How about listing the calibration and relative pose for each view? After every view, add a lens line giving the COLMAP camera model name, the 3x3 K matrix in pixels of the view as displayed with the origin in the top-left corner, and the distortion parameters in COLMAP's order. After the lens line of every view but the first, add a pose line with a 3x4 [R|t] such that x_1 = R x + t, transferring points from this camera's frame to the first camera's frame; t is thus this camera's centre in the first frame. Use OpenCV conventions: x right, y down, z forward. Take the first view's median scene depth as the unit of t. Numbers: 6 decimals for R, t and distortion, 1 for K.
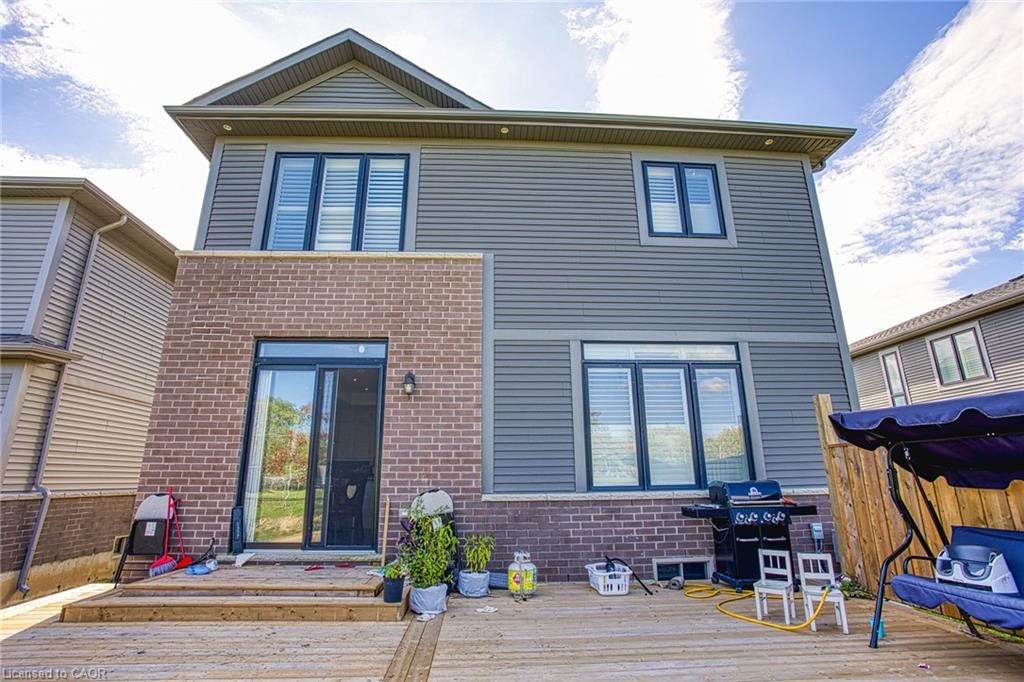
lens RADIAL K [[498.2, 0, 508.8], [0, 498.2, 342.5], [0, 0, 1]] dist [-0.052993, 0.020228]
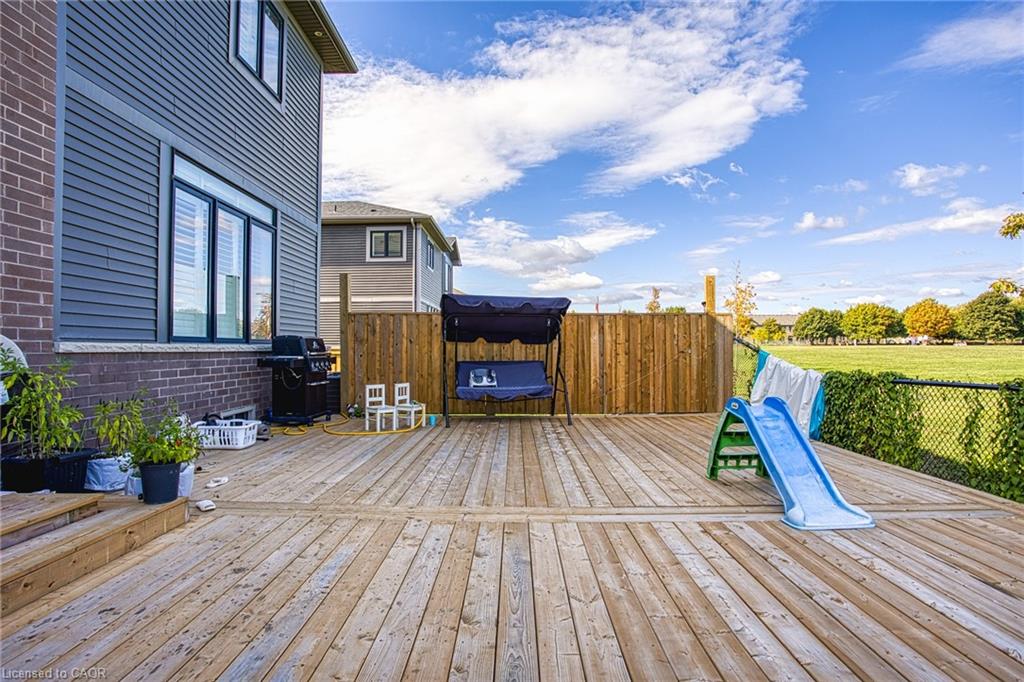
lens RADIAL K [[498.2, 0, 504.5], [0, 498.2, 340.6], [0, 0, 1]] dist [-0.052993, 0.020228]
pose [[0.082044, 0.025413, 0.996305, -0.573640], [-0.263955, 0.964531, -0.002866, 0.157599], [-0.961039, -0.262745, 0.085842, 0.412852]]
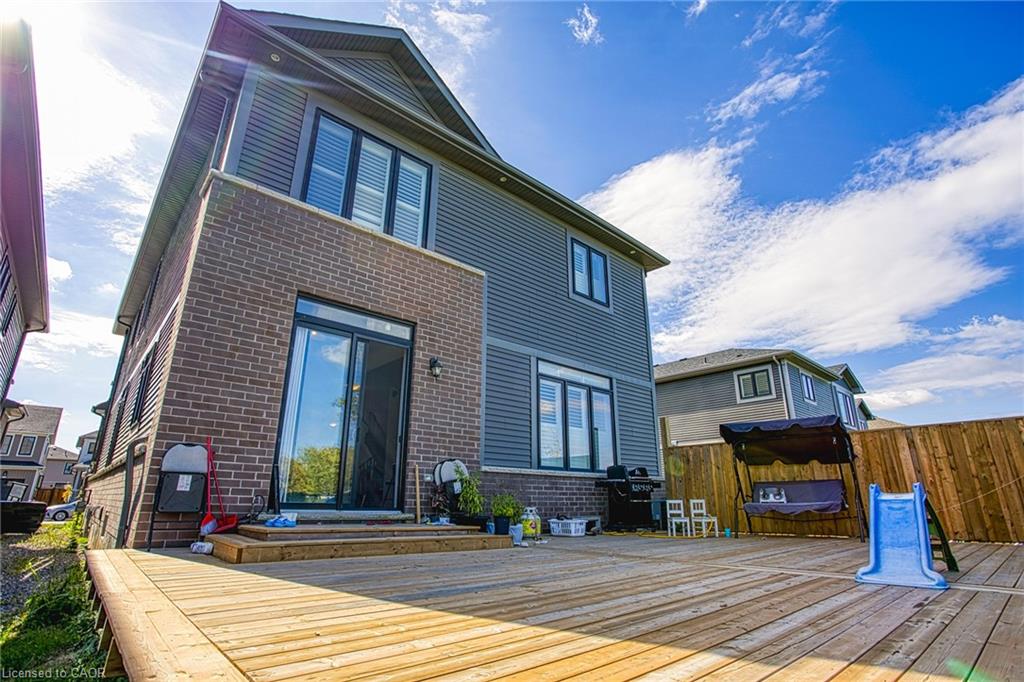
lens RADIAL K [[498.2, 0, 513.8], [0, 498.2, 344.5], [0, 0, 1]] dist [-0.052993, 0.020228]
pose [[0.773474, 0.202583, 0.600582, -0.768128], [-0.176802, 0.978895, -0.102494, 0.118749], [-0.608670, -0.026908, 0.792967, -0.020638]]
